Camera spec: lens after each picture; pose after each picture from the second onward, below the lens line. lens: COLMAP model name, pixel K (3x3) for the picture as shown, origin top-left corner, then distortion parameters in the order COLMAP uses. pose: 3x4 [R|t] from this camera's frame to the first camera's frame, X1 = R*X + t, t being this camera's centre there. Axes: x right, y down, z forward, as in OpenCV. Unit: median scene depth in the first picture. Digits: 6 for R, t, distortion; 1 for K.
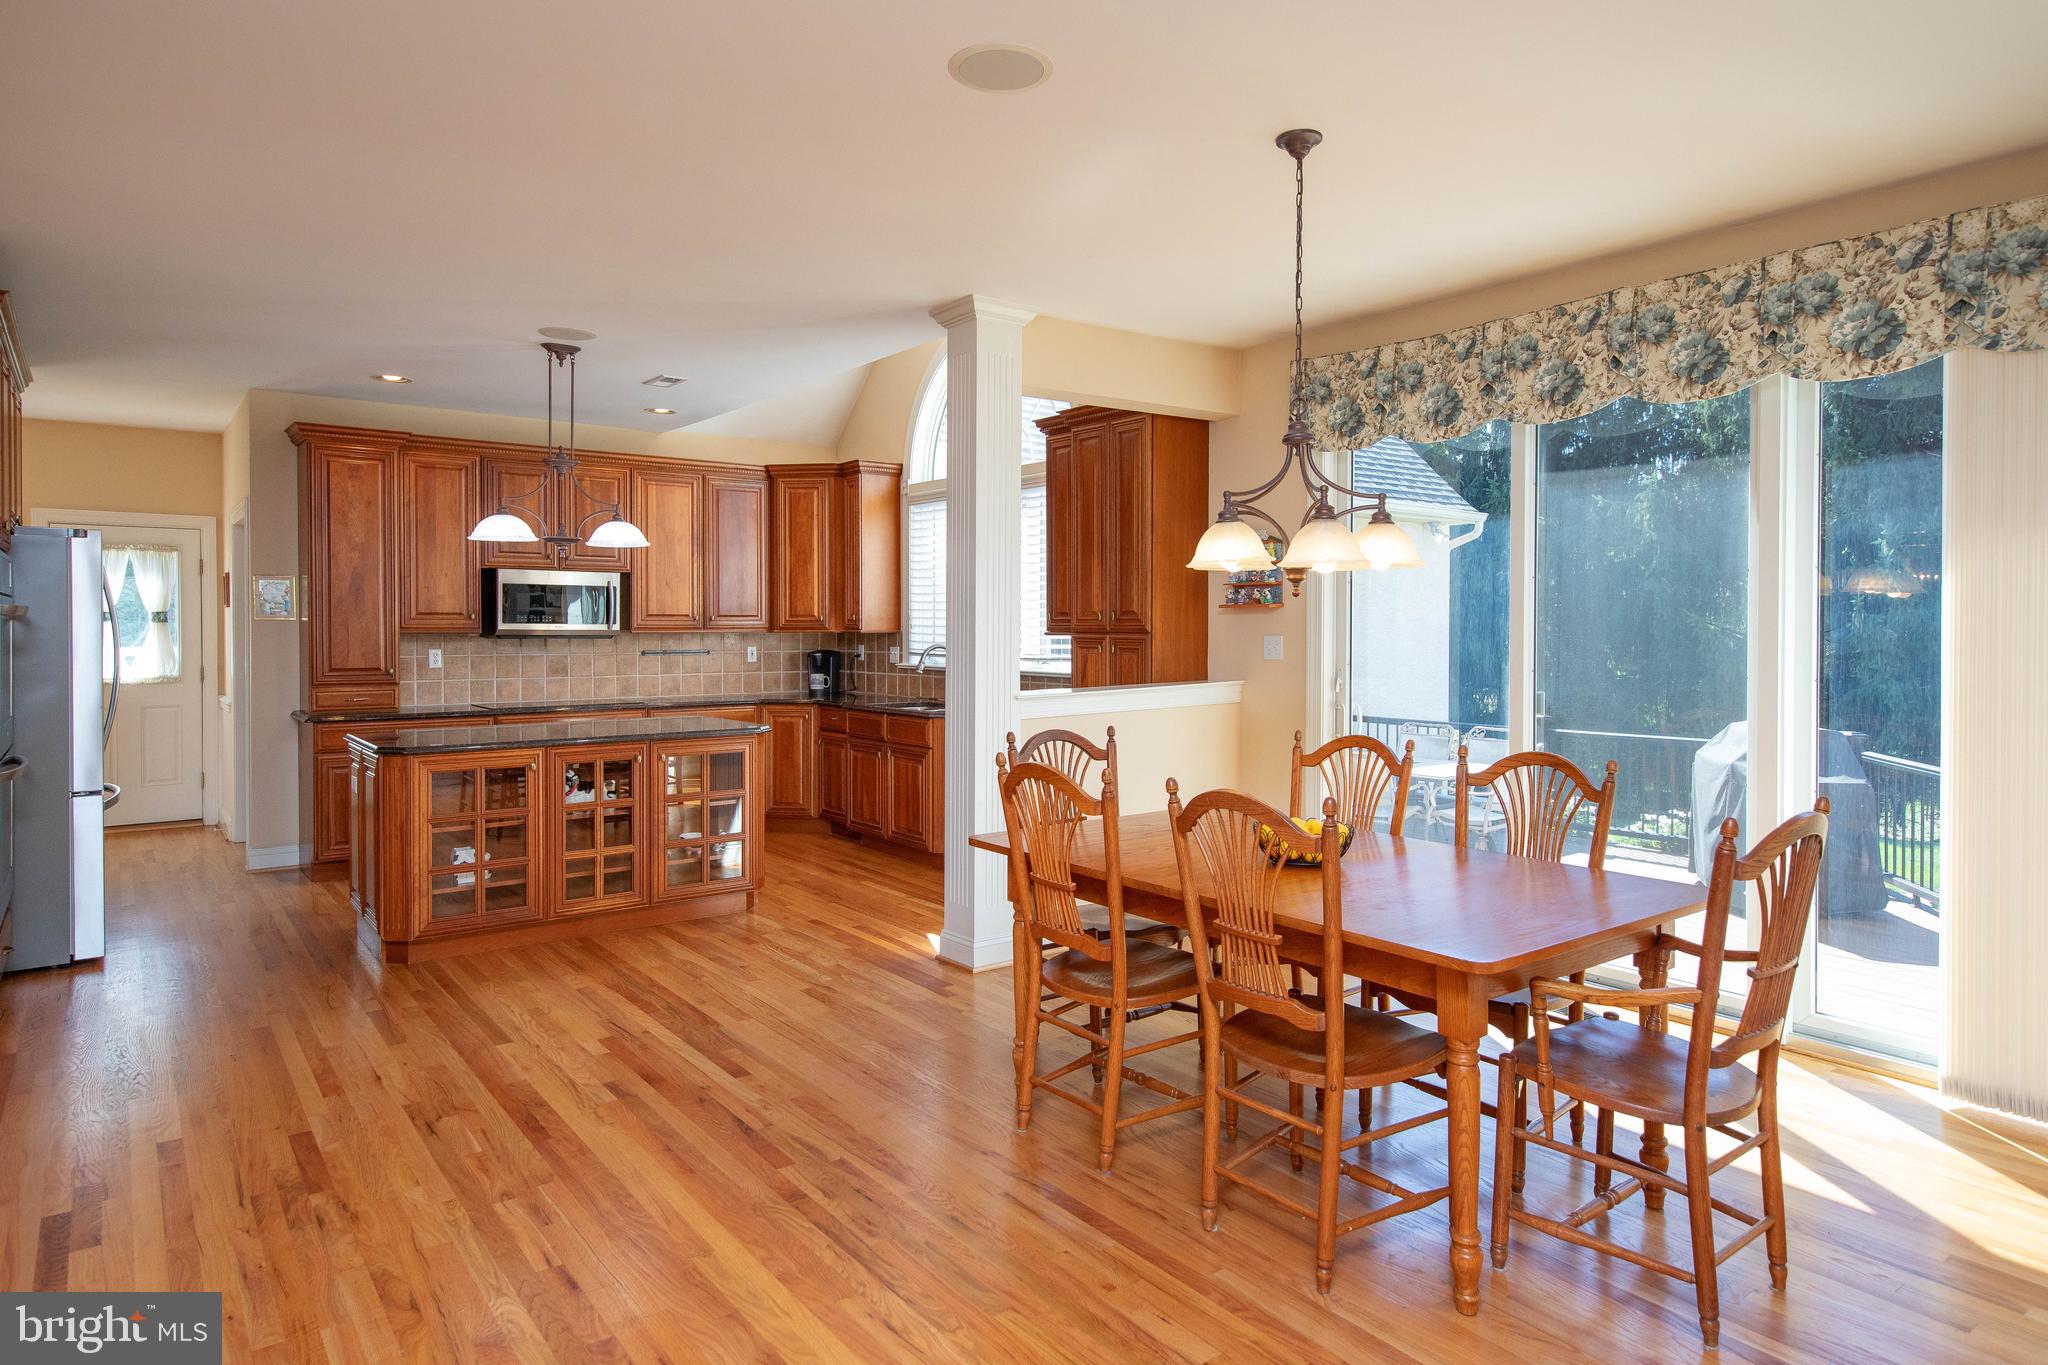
lens RADIAL K [[1158.3, 0, 1027.7], [0, 1158.3, 642.2], [0, 0, 1]] dist [-0.026700, 0.000121]
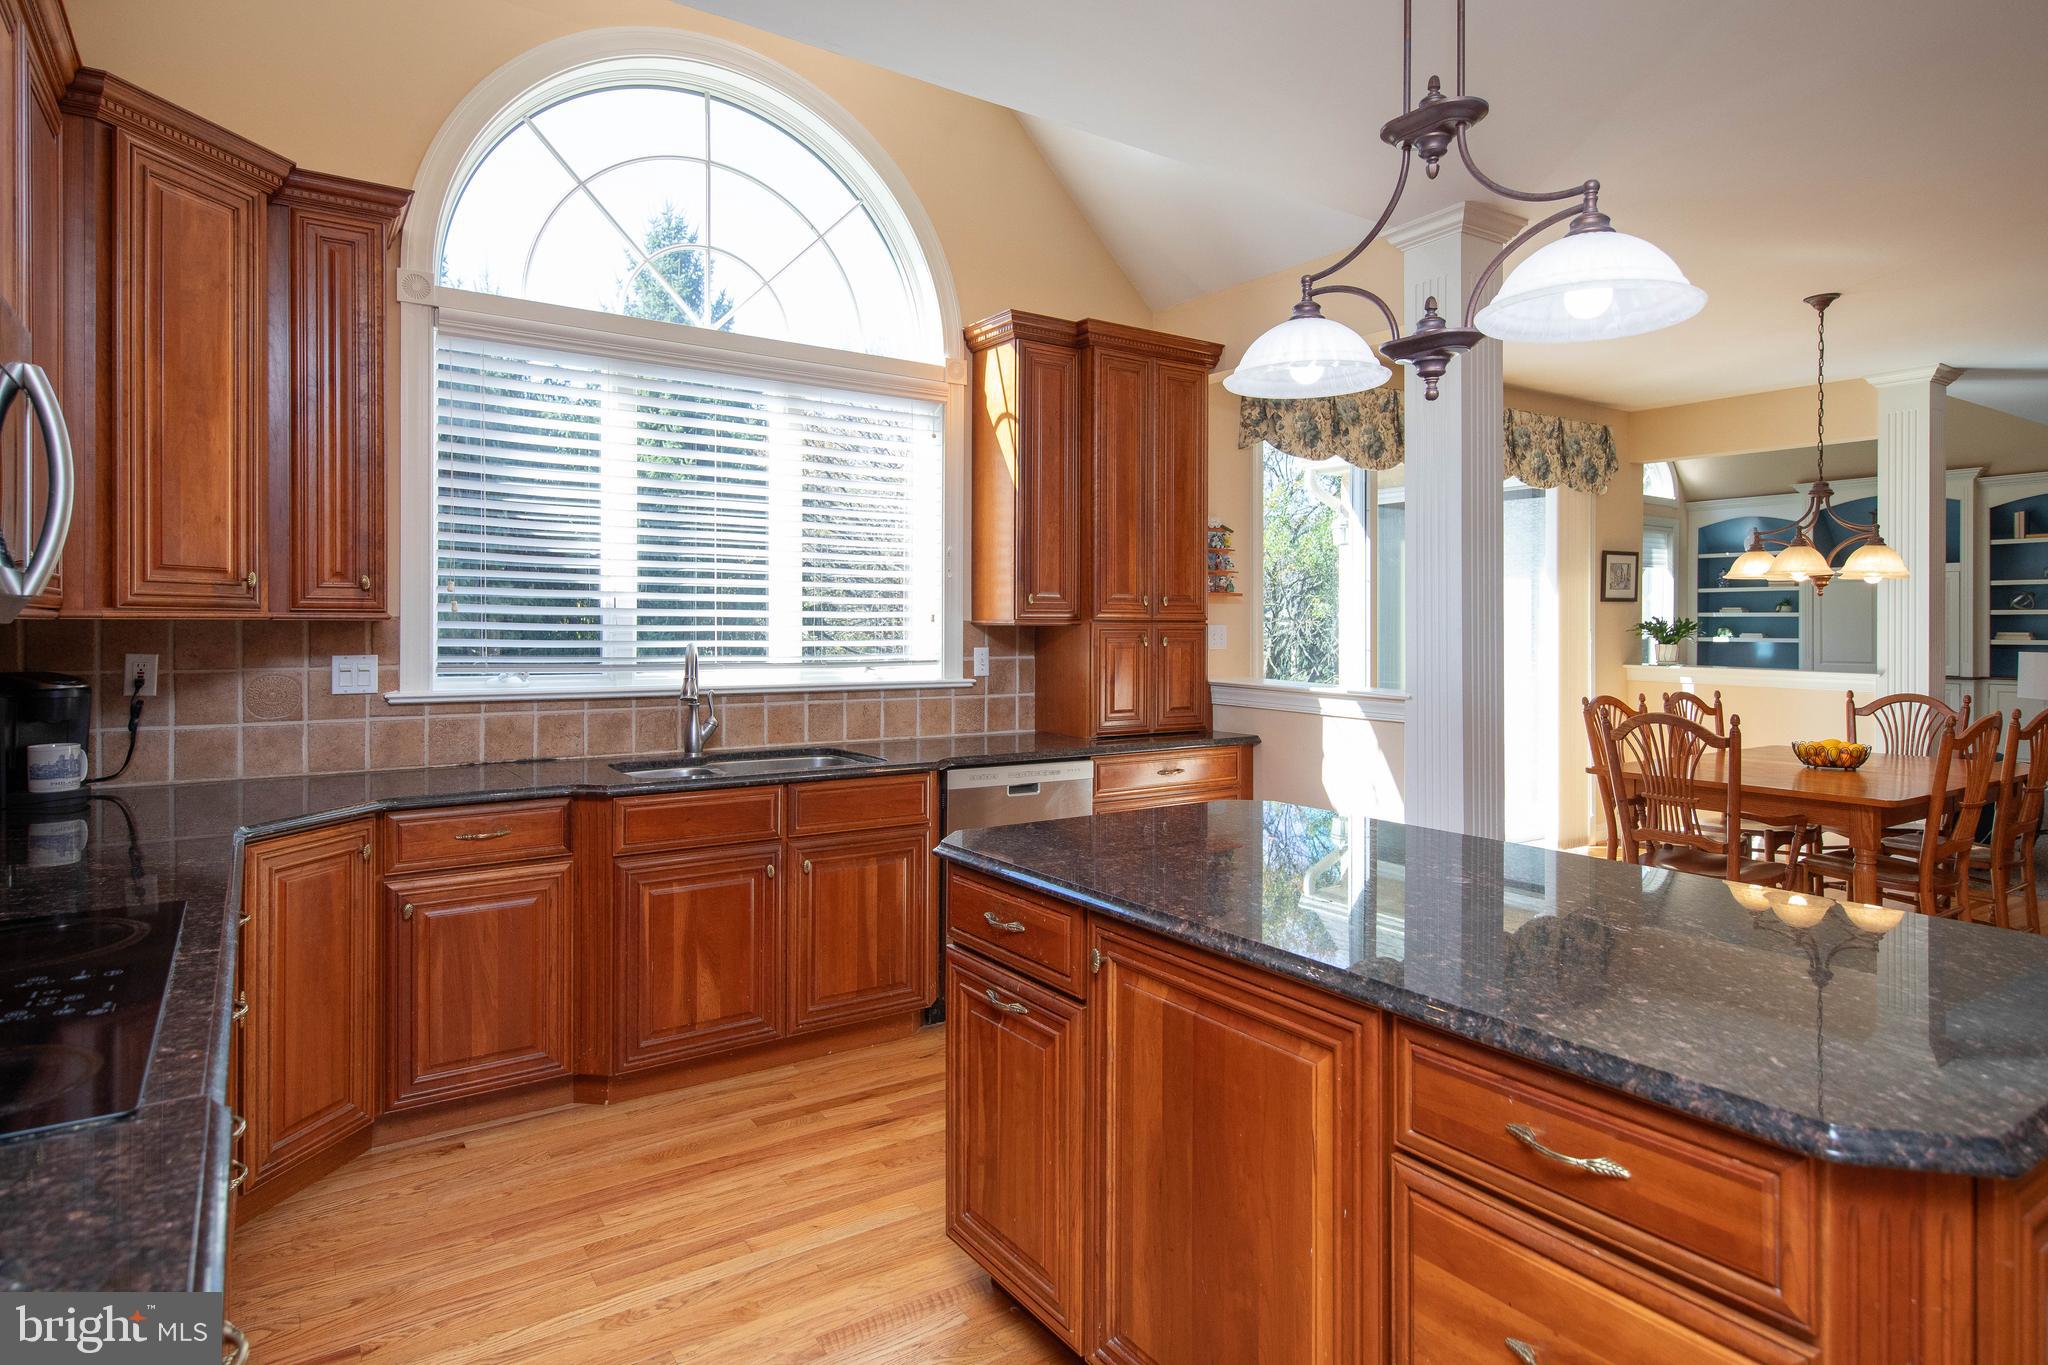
lens RADIAL K [[1132.2, 0, 1022.6], [0, 1132.2, 633.7], [0, 0, 1]] dist [0.006575, 0.000930]
pose [[0.051589, -0.009877, 0.998620, -0.559482], [0.006589, 0.999933, 0.009550, -0.006527], [-0.998647, 0.006088, 0.051651, 0.810068]]
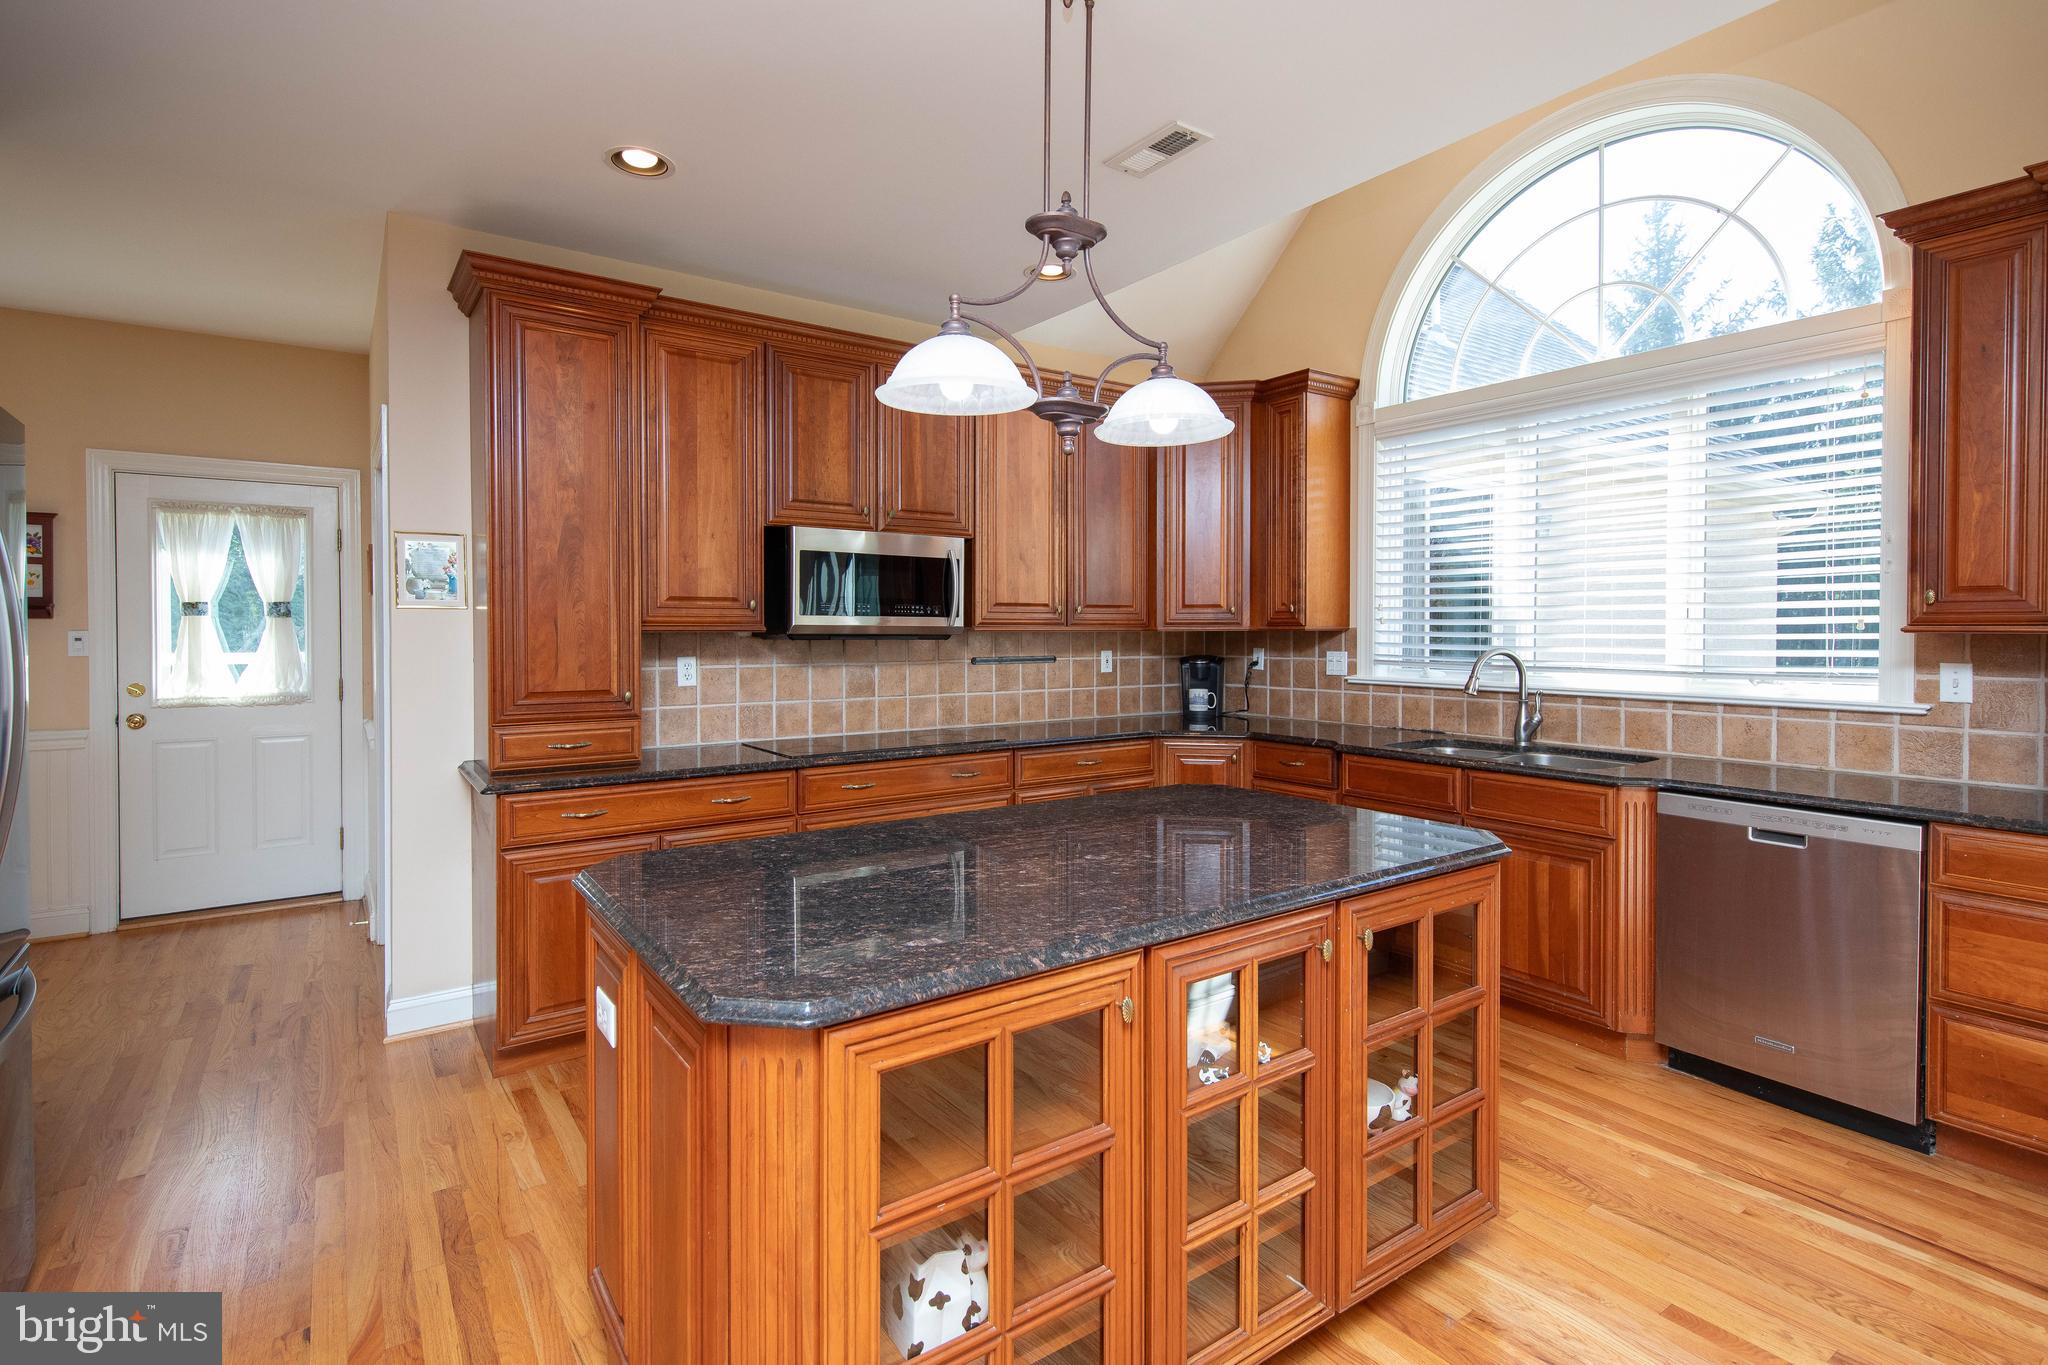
lens RADIAL K [[957.0, 0, 1028.4], [0, 957.0, 644.2], [0, 0, 1]] dist [-0.000761, -0.000264]
pose [[0.999096, -0.000160, -0.042518, -0.298452], [0.000270, 0.999997, 0.002575, -0.001851], [0.042518, -0.002584, 0.999092, 0.471759]]
